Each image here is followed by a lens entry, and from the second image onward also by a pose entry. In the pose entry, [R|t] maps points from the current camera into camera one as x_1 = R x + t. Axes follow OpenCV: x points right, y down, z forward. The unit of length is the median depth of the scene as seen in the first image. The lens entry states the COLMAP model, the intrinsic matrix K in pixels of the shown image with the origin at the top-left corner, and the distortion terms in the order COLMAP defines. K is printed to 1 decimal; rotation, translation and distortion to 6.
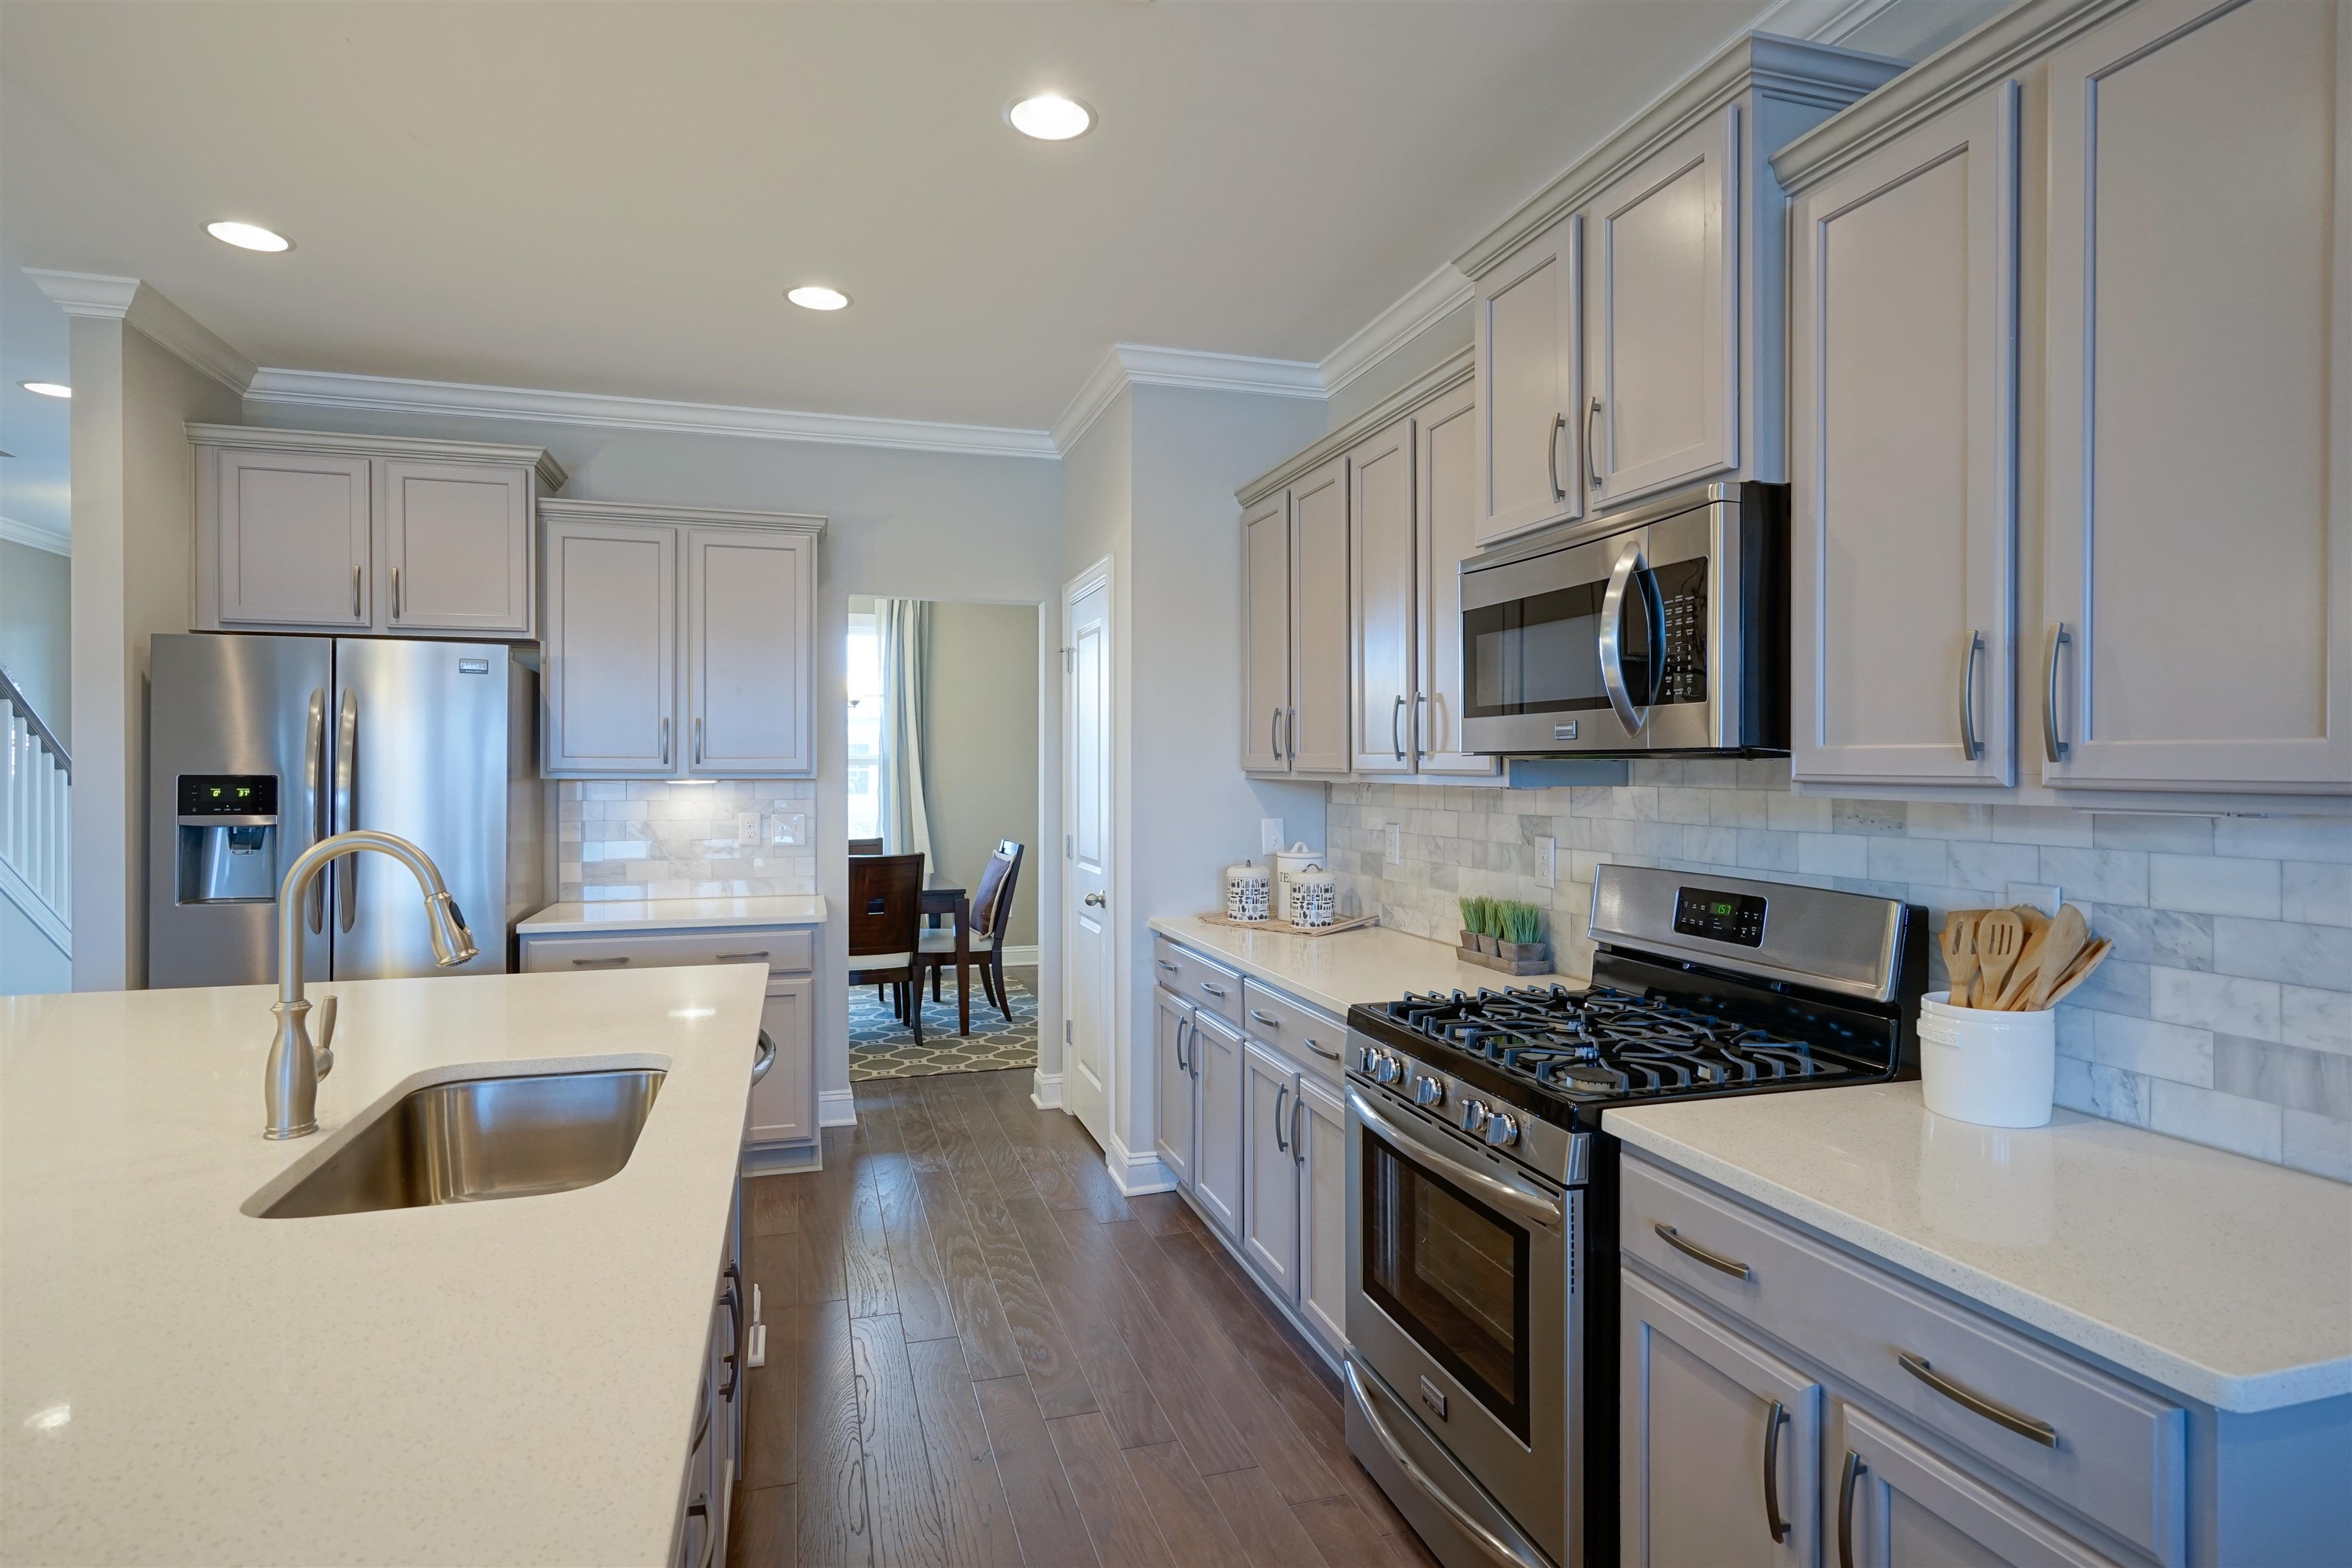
lens RADIAL K [[1196.6, 0, 1178.4], [0, 1196.6, 771.4], [0, 0, 1]] dist [0.003218, -0.001707]
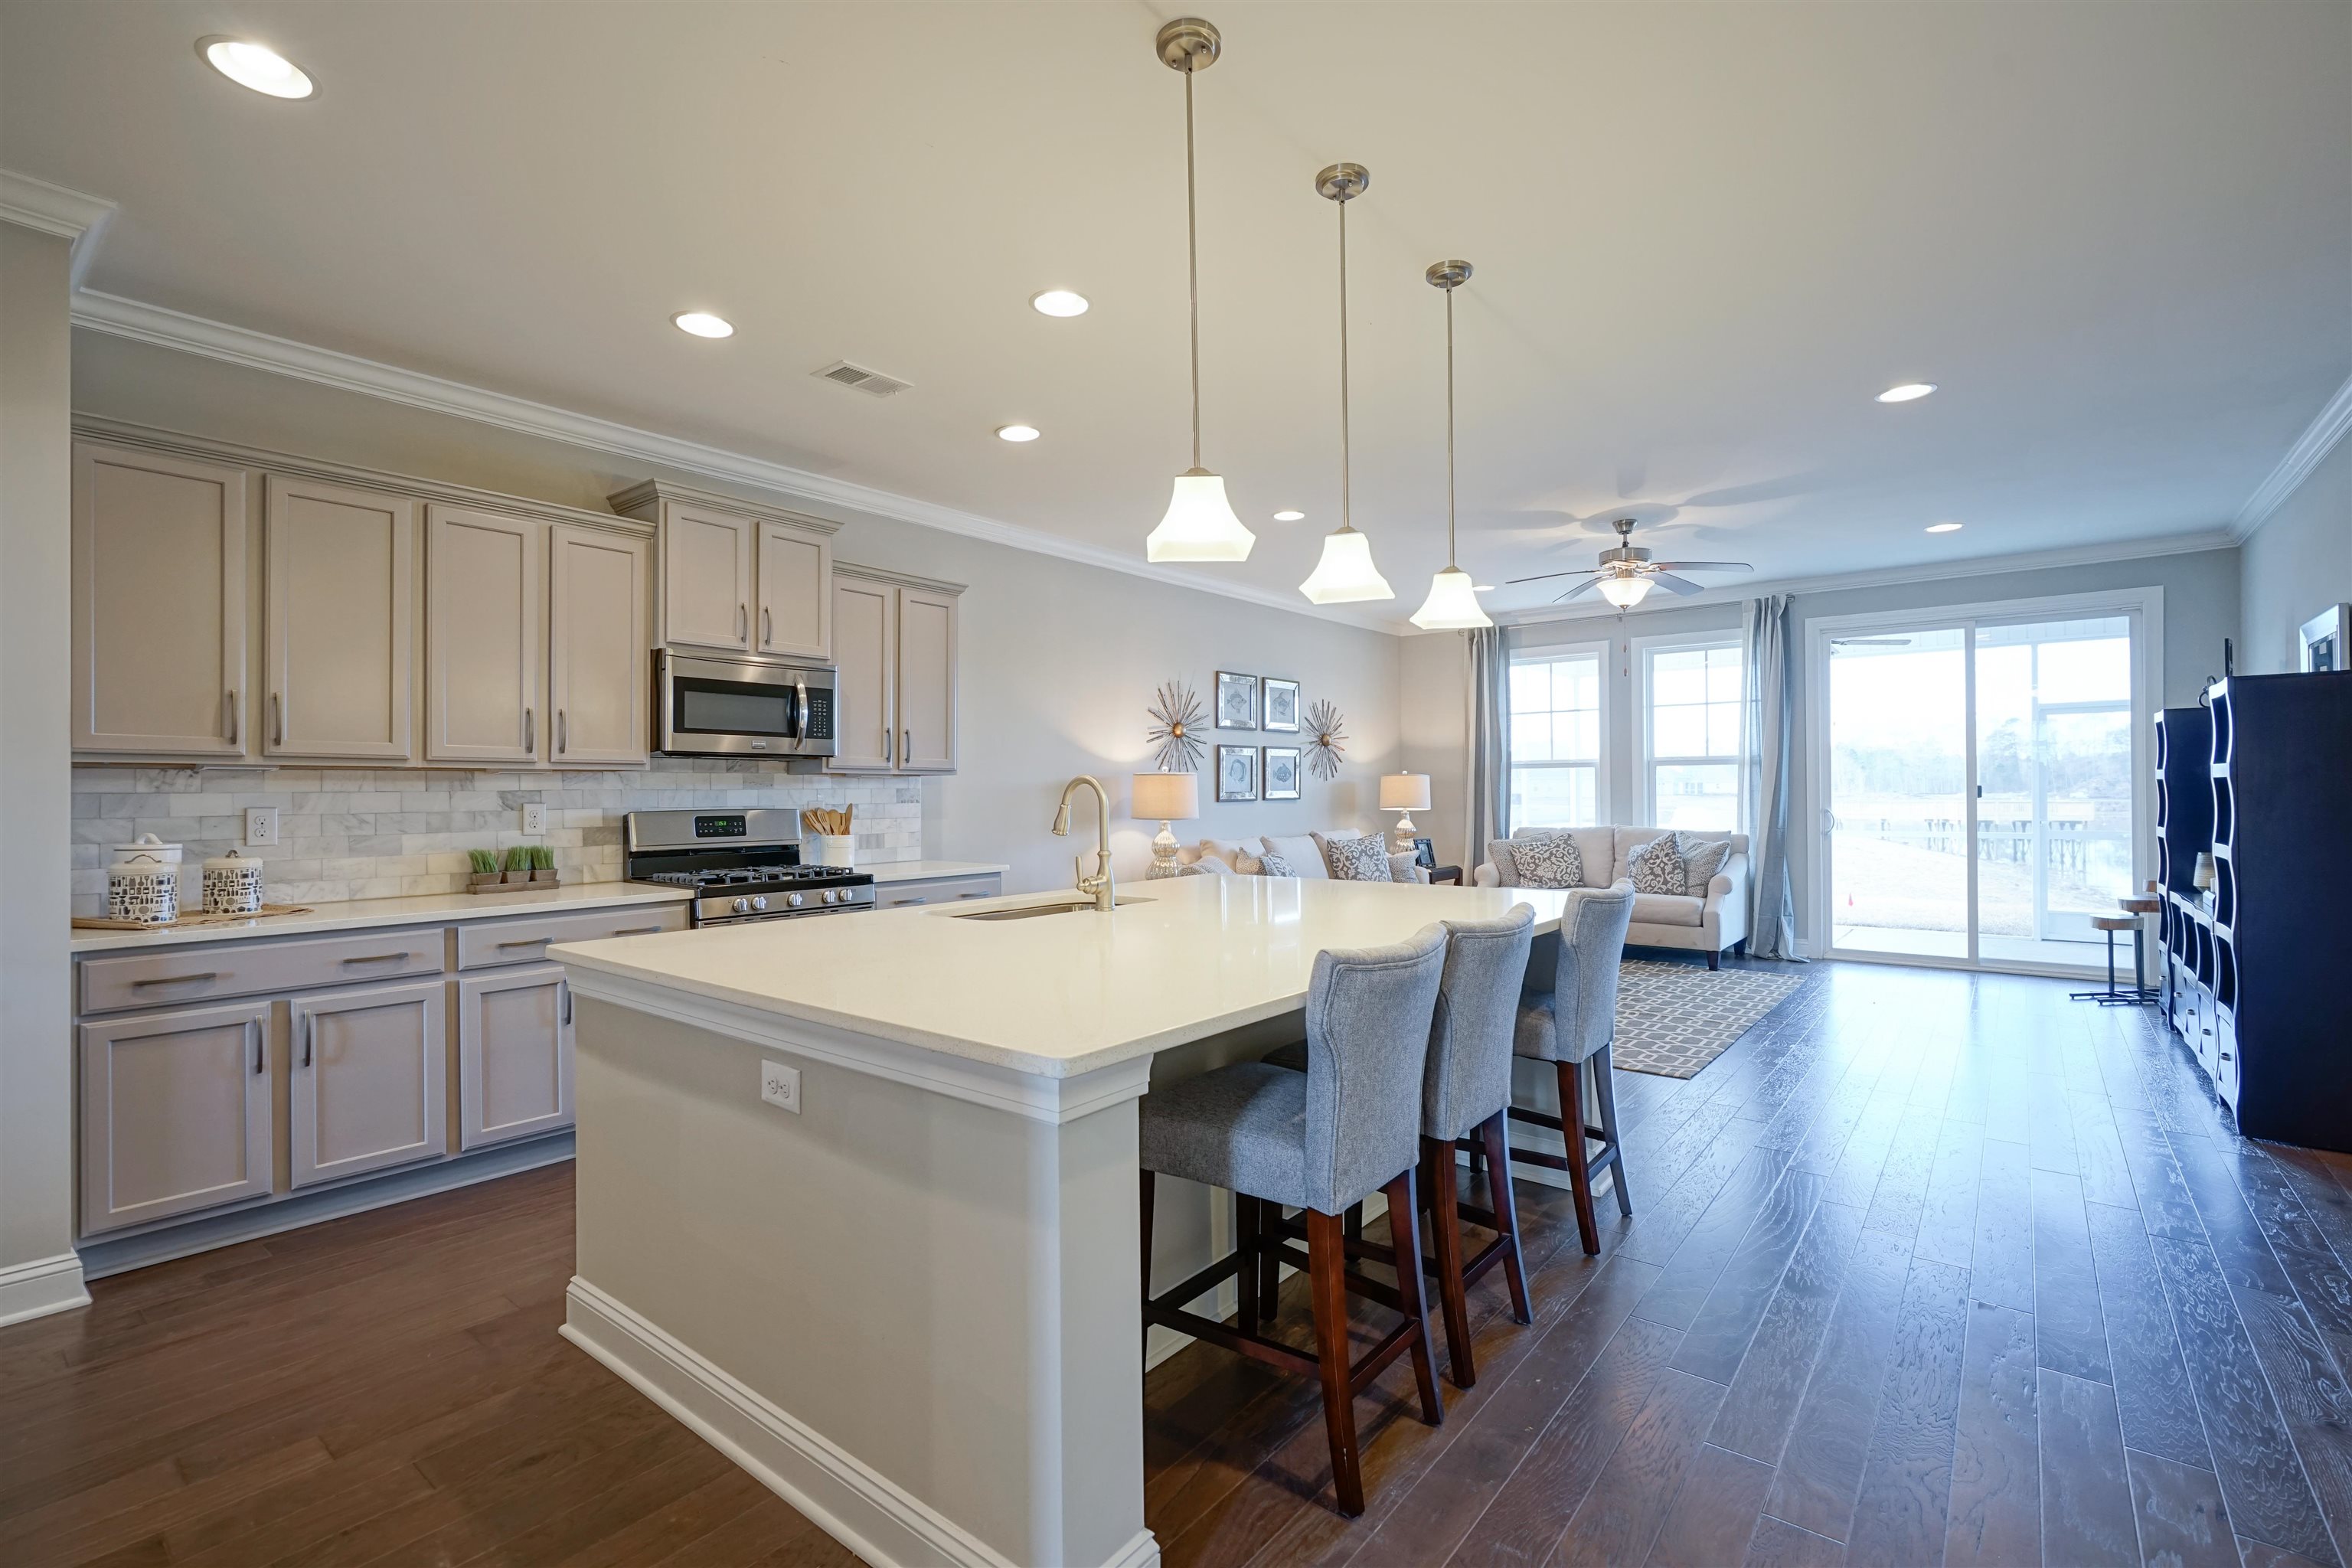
lens RADIAL K [[1051.5, 0, 1182.4], [0, 1051.5, 785.4], [0, 0, 1]] dist [-0.004954, 0.002542]
pose [[-0.557362, 0.011759, 0.830186, -1.575427], [0.011488, 0.999913, -0.006450, 0.058948], [-0.830190, 0.005943, -0.557449, 1.259701]]
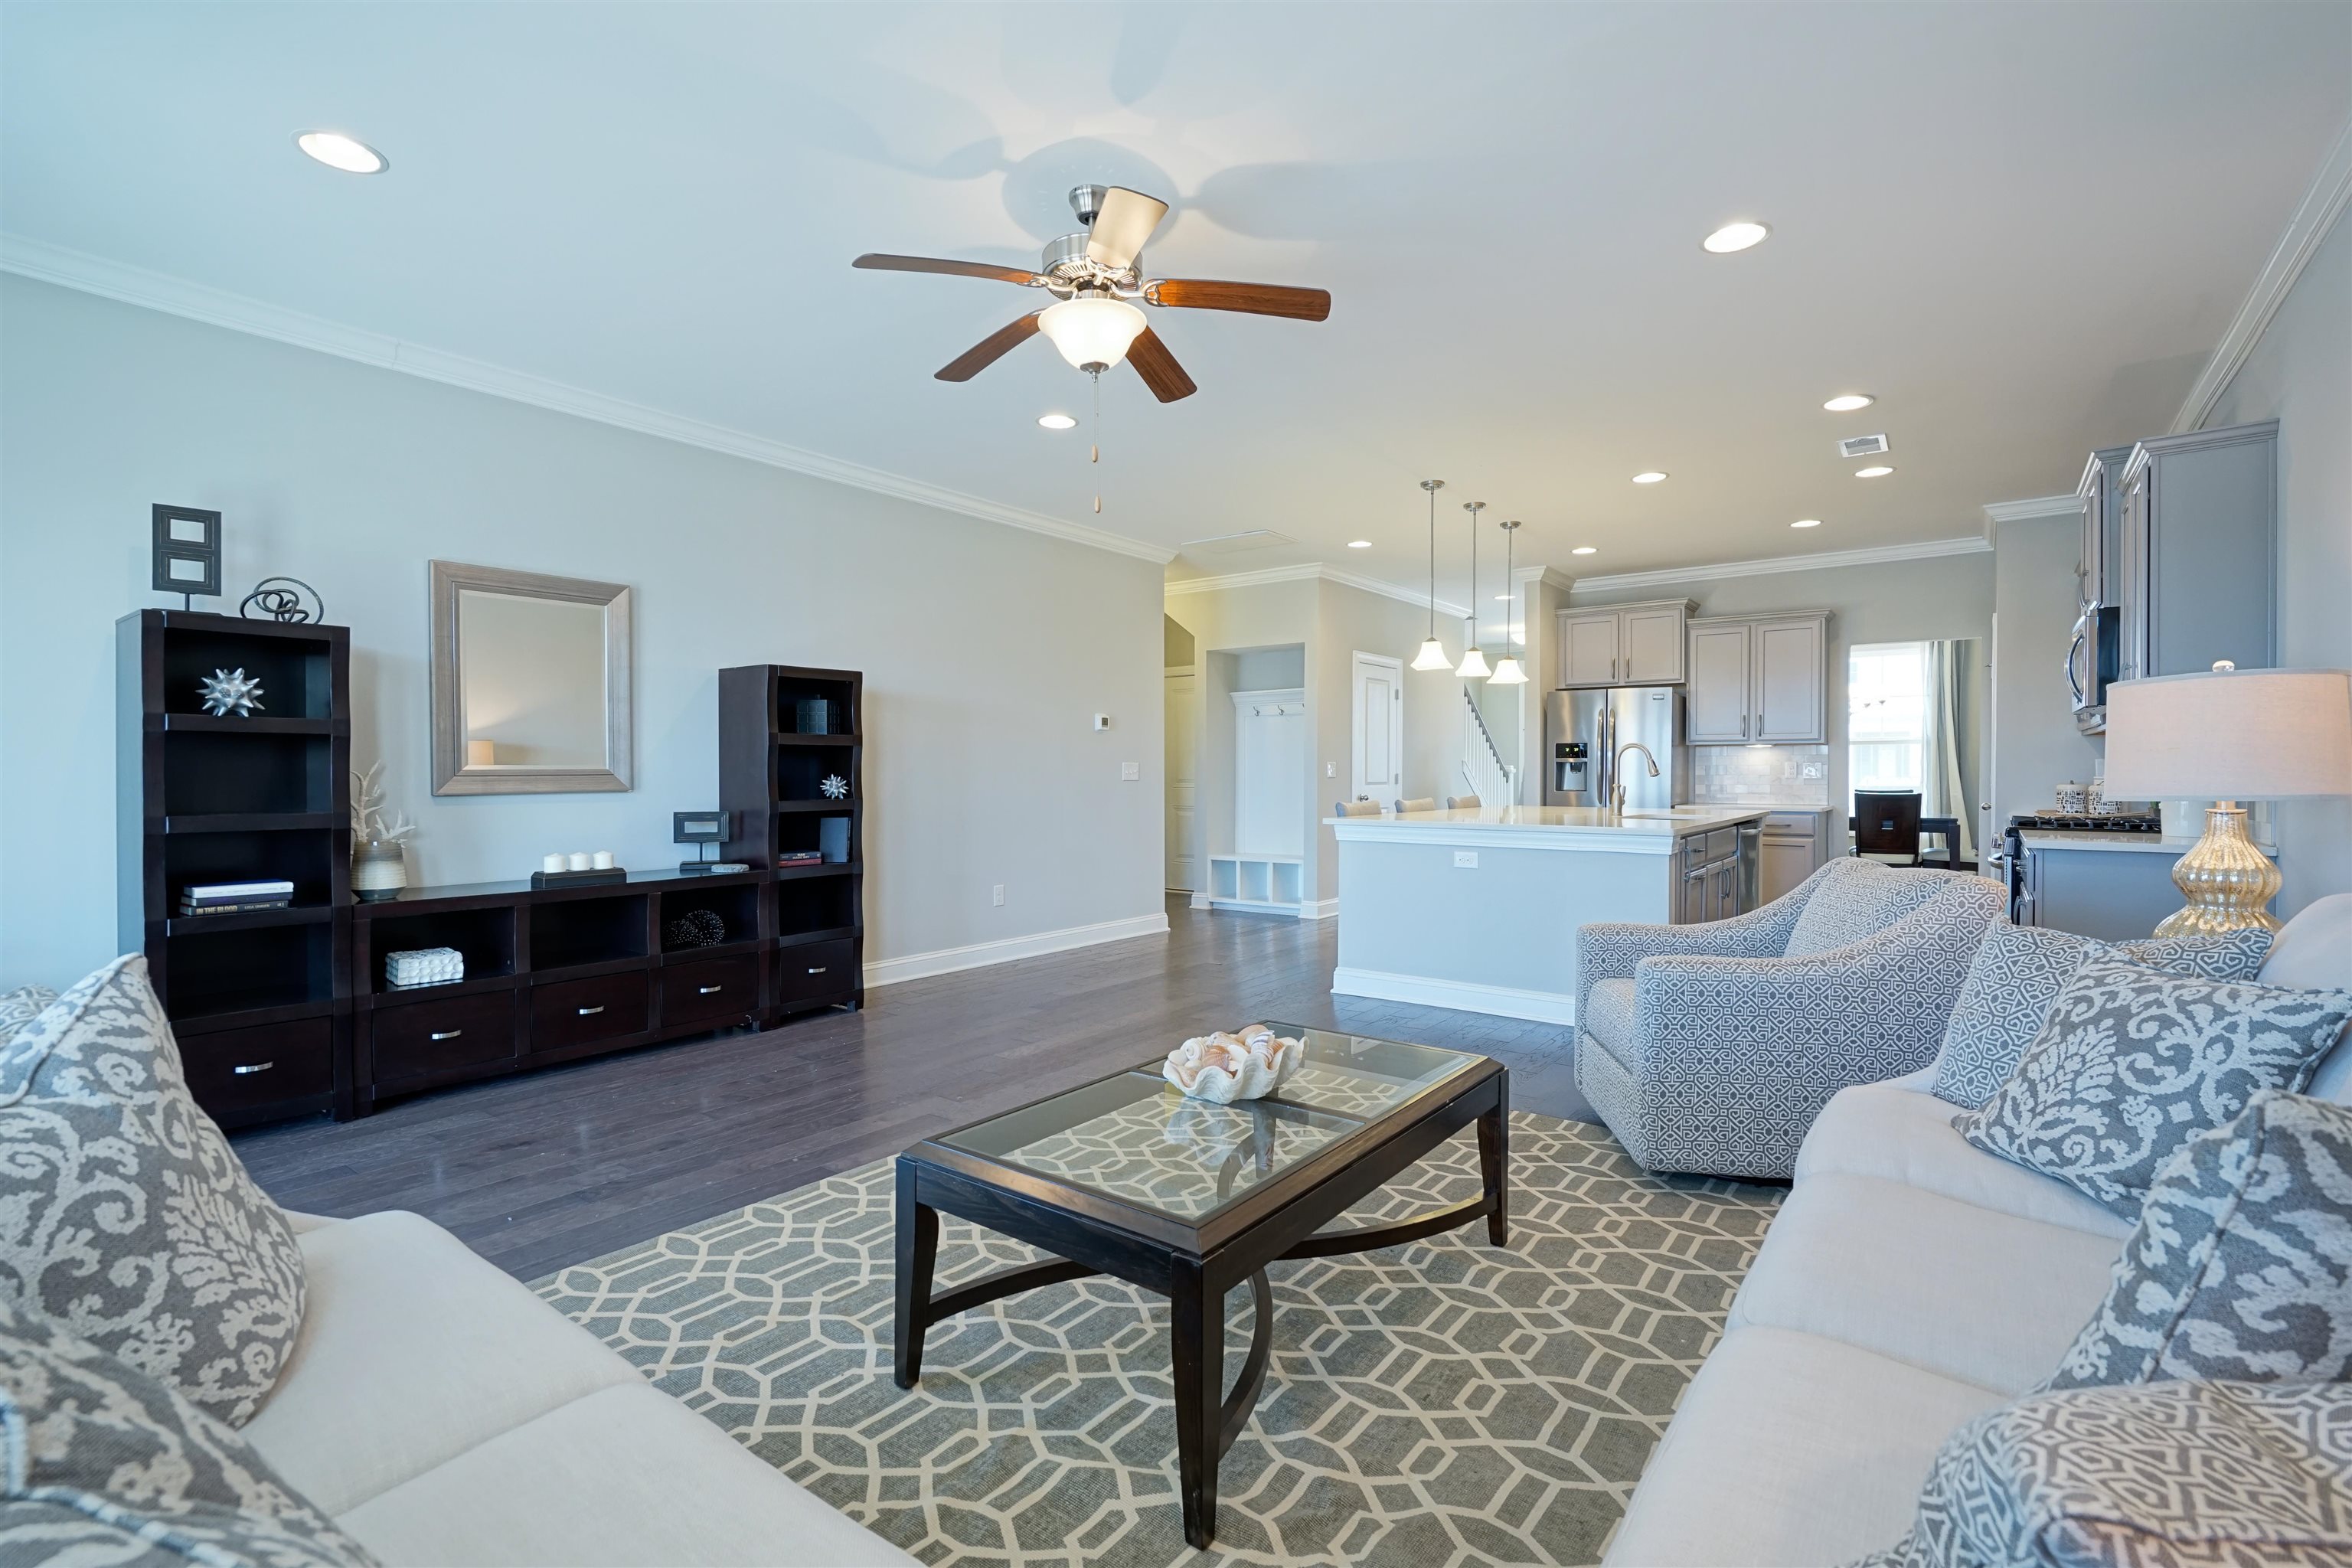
lens RADIAL K [[1051.5, 0, 1179.5], [0, 1051.5, 779.7], [0, 0, 1]] dist [-0.004954, 0.002542]
pose [[0.579066, 0.005929, -0.815259, 0.858837], [-0.002971, 0.999982, 0.005162, 0.105926], [0.815275, -0.000567, 0.579073, -1.502210]]
